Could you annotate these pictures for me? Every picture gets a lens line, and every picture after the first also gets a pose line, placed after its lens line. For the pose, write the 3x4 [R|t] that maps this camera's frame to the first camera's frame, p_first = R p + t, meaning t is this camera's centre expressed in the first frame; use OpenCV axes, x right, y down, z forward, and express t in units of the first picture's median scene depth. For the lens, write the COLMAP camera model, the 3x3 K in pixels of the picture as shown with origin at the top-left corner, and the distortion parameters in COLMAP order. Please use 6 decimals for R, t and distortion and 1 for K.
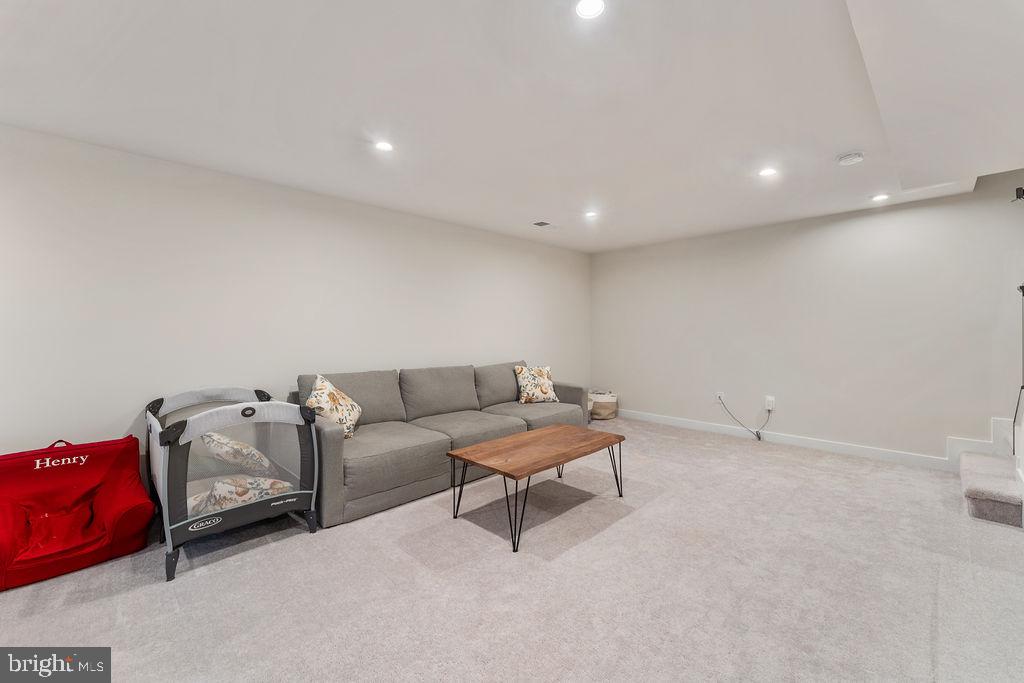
lens RADIAL K [[406.6, 0, 515.9], [0, 406.6, 341.7], [0, 0, 1]] dist [-0.000271, -0.000052]
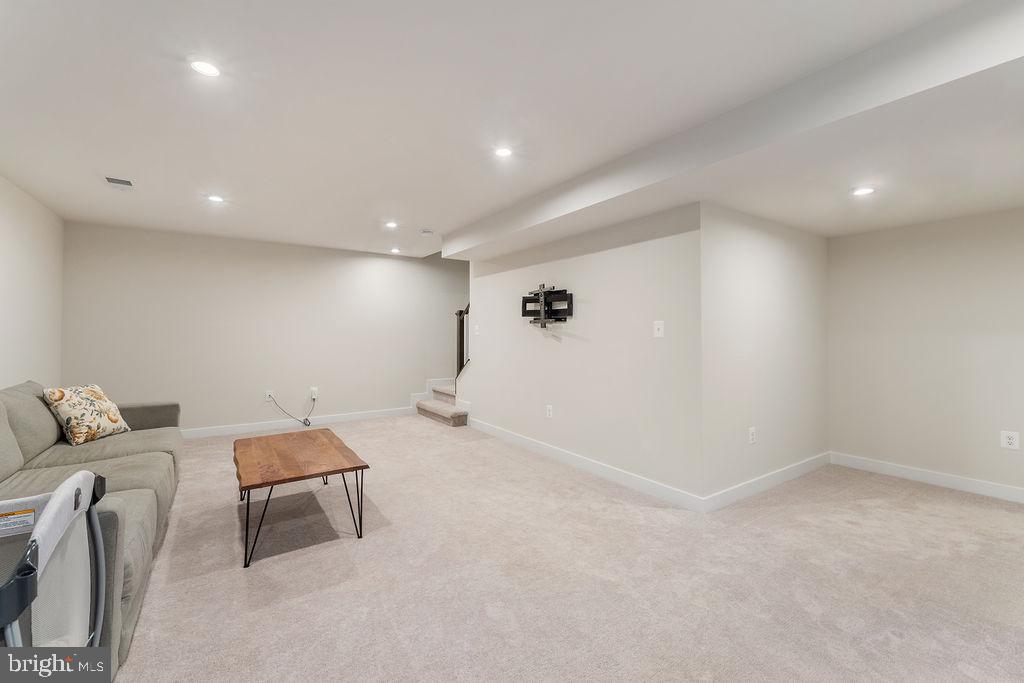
lens RADIAL K [[410.3, 0, 510.9], [0, 410.3, 329.8], [0, 0, 1]] dist [-0.000755, 0.000107]
pose [[0.203976, 0.010086, 0.978924, -0.483509], [0.025782, 0.999545, -0.015671, -0.002556], [-0.978636, 0.028435, 0.203623, 0.184023]]
